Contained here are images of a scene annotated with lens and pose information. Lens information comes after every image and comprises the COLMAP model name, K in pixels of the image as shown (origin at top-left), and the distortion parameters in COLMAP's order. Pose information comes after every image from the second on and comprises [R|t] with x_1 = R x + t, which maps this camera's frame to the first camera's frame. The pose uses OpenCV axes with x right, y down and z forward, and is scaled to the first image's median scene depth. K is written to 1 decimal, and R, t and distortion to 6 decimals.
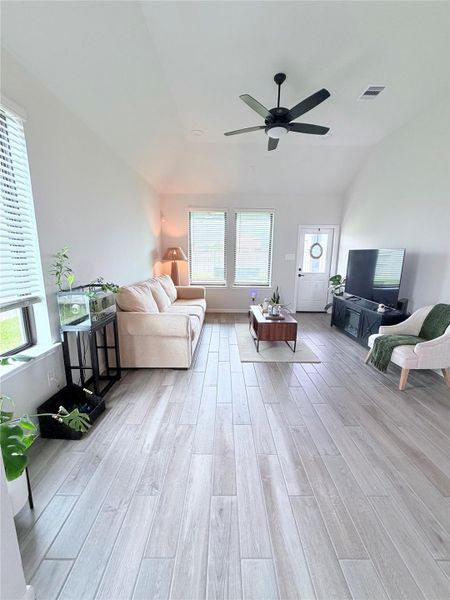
lens RADIAL K [[239.9, 0, 226.1], [0, 239.9, 298.0], [0, 0, 1]] dist [0.000750, -0.000046]
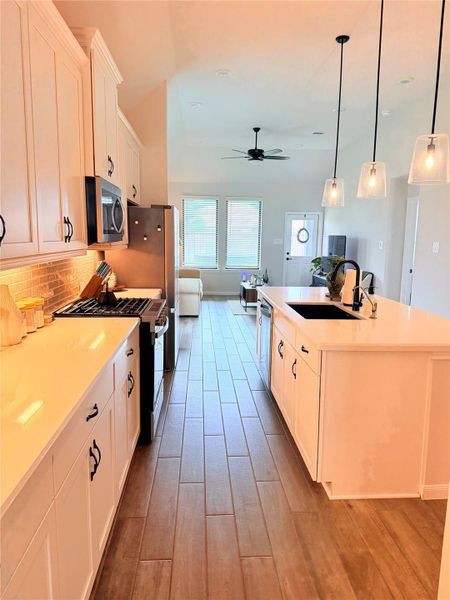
lens RADIAL K [[420.8, 0, 225.9], [0, 420.8, 302.2], [0, 0, 1]] dist [0.047774, -0.059321]
pose [[0.998371, -0.009292, 0.056301, -0.116945], [0.010847, 0.999566, -0.027374, 0.240769], [-0.056023, 0.027940, 0.998038, -1.386153]]
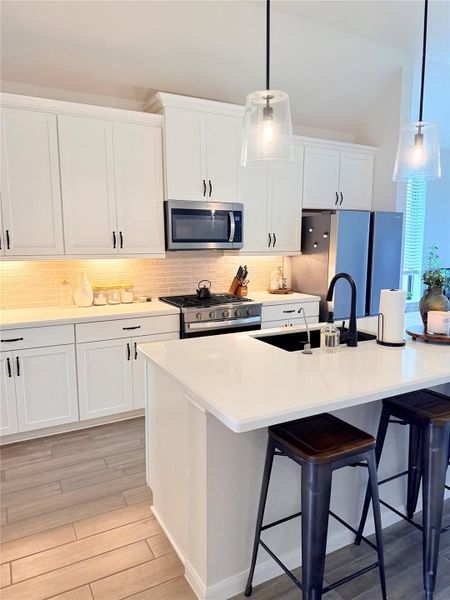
lens RADIAL K [[420.8, 0, 229.2], [0, 420.8, 303.9], [0, 0, 1]] dist [0.047774, -0.059321]
pose [[0.474553, 0.113705, -0.872852, 0.729650], [-0.151061, 0.987430, 0.046502, 0.166555], [0.867168, 0.109786, 0.485764, -0.941724]]
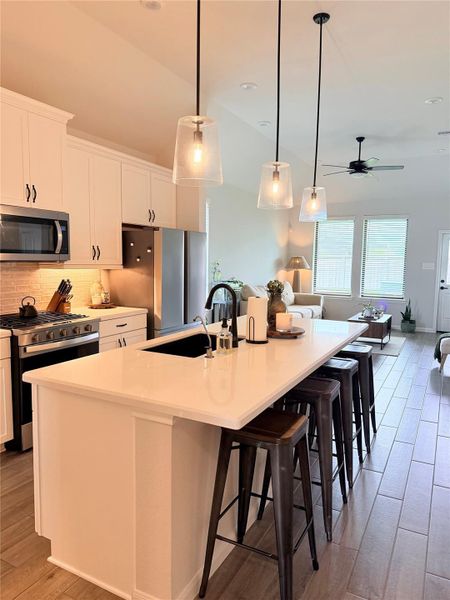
lens RADIAL K [[420.8, 0, 227.5], [0, 420.8, 301.4], [0, 0, 1]] dist [0.047774, -0.059321]
pose [[0.882552, 0.046818, -0.467878, 0.582386], [-0.088542, 0.993778, -0.067572, 0.205331], [0.461804, 0.101063, 0.881206, -1.128932]]
